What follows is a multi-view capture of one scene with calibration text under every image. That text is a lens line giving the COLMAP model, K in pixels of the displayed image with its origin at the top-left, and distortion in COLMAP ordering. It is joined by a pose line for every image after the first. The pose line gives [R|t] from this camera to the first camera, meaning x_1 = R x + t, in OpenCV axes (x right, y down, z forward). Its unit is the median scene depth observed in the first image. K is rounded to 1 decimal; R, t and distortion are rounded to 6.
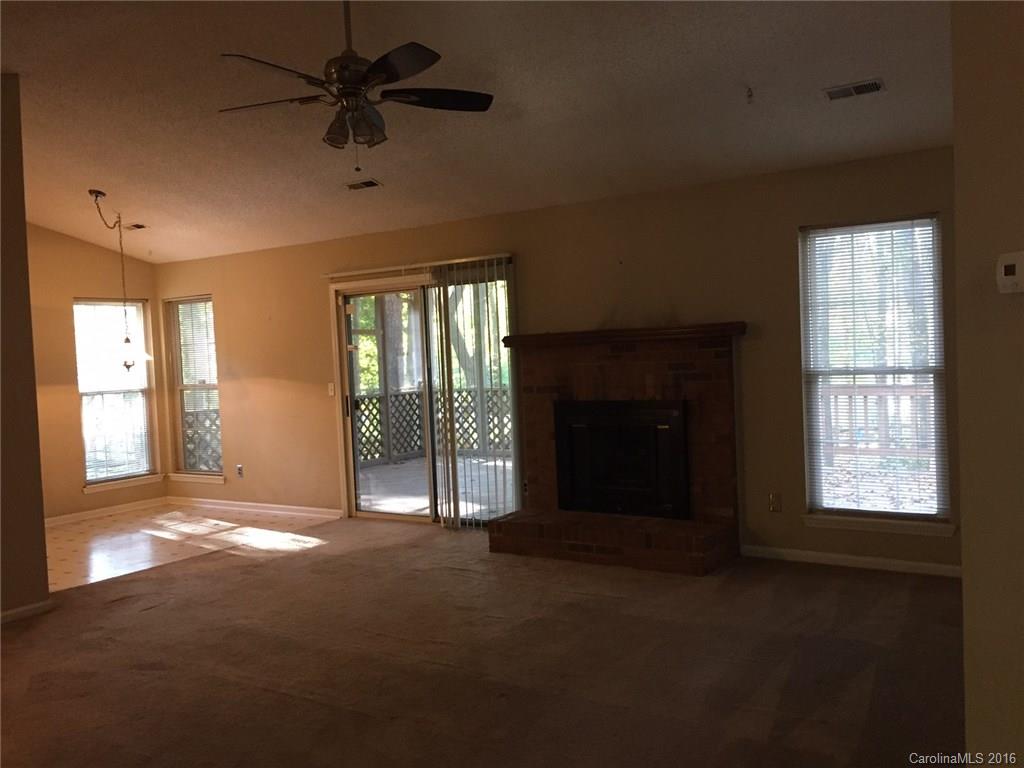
lens RADIAL K [[888.3, 0, 510.6], [0, 888.3, 381.6], [0, 0, 1]] dist [0.062985, -0.010253]
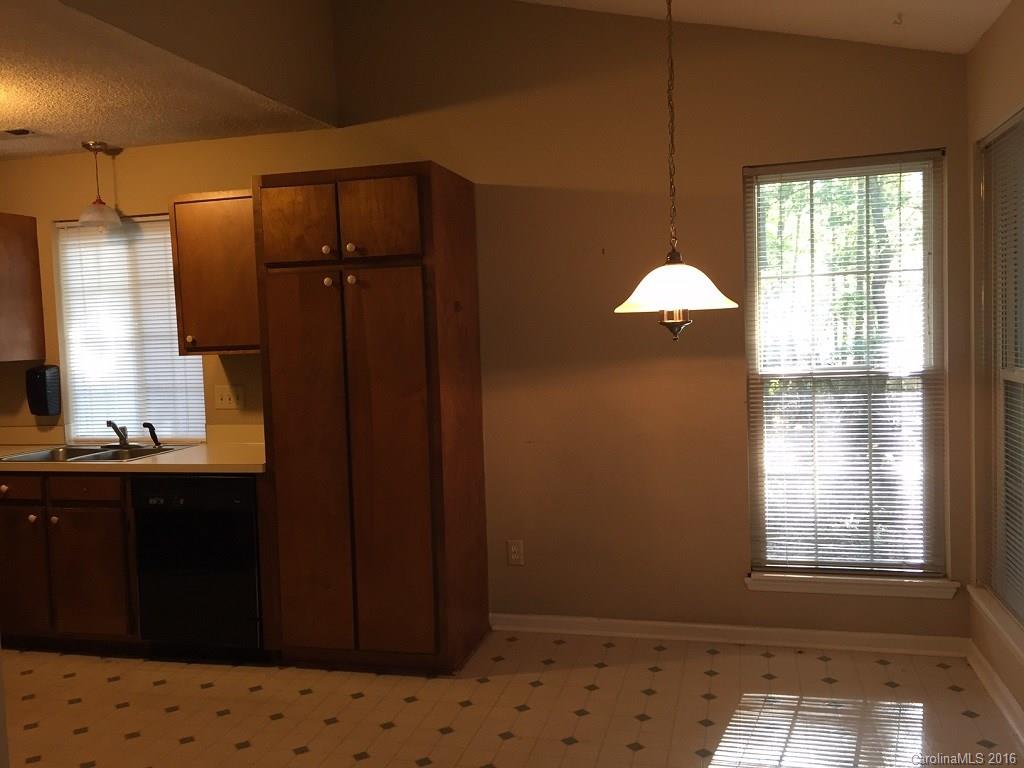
lens RADIAL K [[867.5, 0, 513.5], [0, 867.5, 388.3], [0, 0, 1]] dist [0.082663, -0.122796]
pose [[0.324152, 0.094947, -0.941228, -0.092620], [-0.011447, 0.995271, 0.096456, -0.022172], [0.945936, -0.020492, 0.323706, 0.729706]]
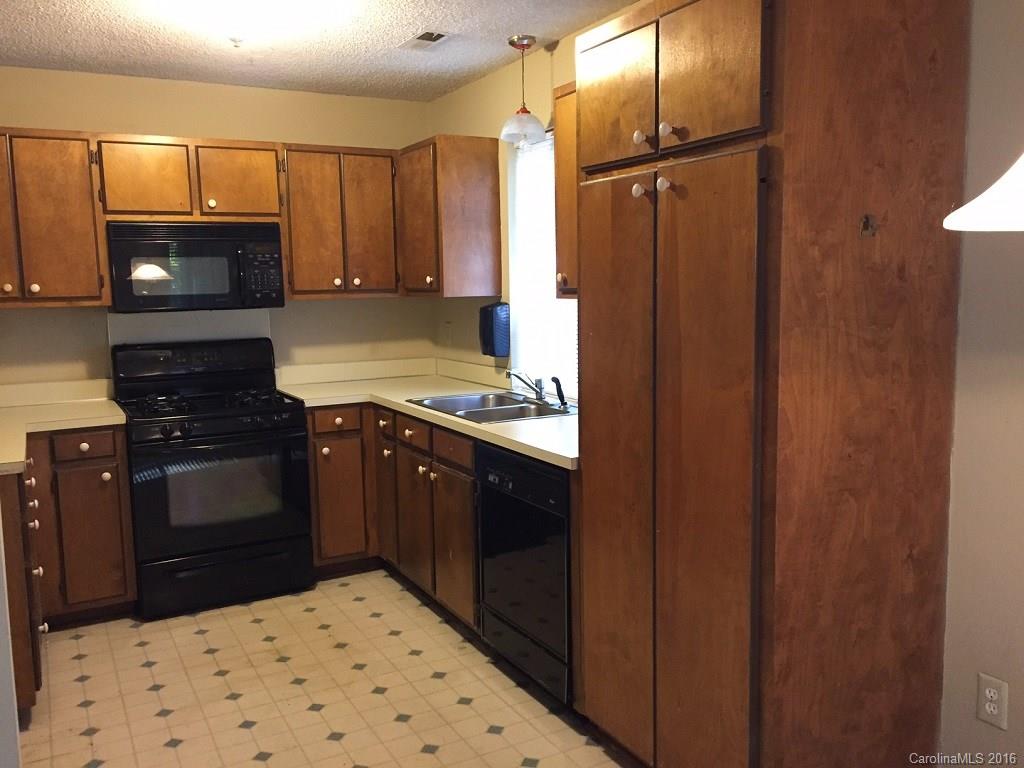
lens RADIAL K [[867.5, 0, 513.5], [0, 867.5, 388.3], [0, 0, 1]] dist [0.082663, -0.122796]
pose [[-0.466551, 0.160209, -0.869864, -0.271471], [0.008388, 0.984216, 0.176771, -0.019808], [0.884454, 0.075176, -0.460531, 0.876176]]
